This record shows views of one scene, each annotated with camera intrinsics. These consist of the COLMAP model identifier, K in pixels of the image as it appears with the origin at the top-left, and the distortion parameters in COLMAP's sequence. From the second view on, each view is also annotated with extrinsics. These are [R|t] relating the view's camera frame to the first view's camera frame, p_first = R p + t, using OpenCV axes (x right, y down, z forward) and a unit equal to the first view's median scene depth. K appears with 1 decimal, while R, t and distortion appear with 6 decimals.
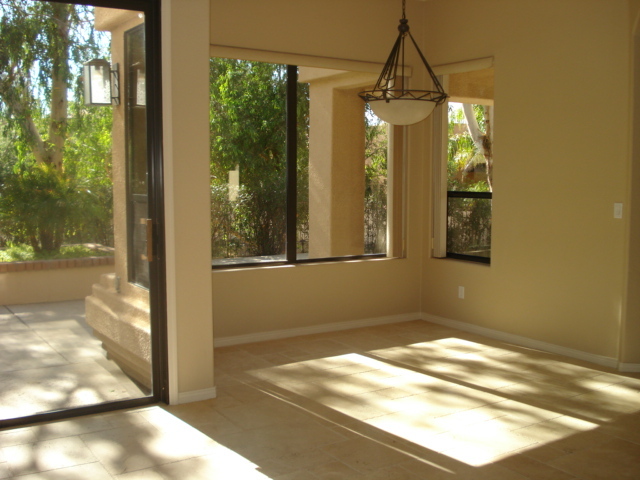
lens RADIAL K [[712.0, 0, 320.0], [0, 712.0, 240.0], [0, 0, 1]] dist [-0.065119, -0.043659]
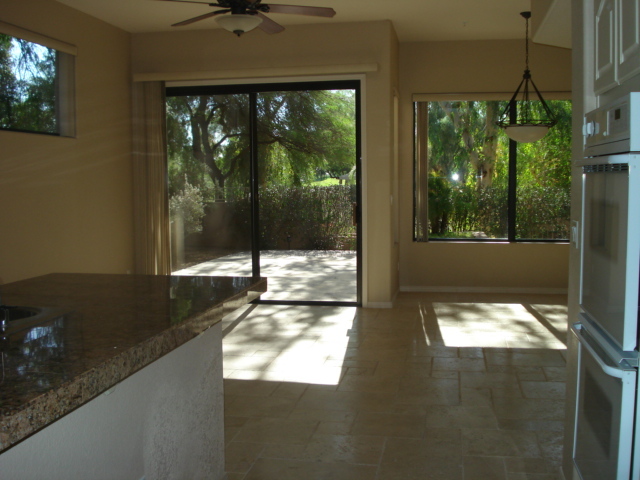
lens RADIAL K [[712.0, 0, 320.0], [0, 712.0, 240.0], [0, 0, 1]] dist [-0.065119, -0.043659]
pose [[0.725015, 0.047779, -0.687074, 0.822143], [-0.050992, 0.998577, 0.015633, 0.035711], [0.686843, 0.023701, 0.726420, -0.336758]]
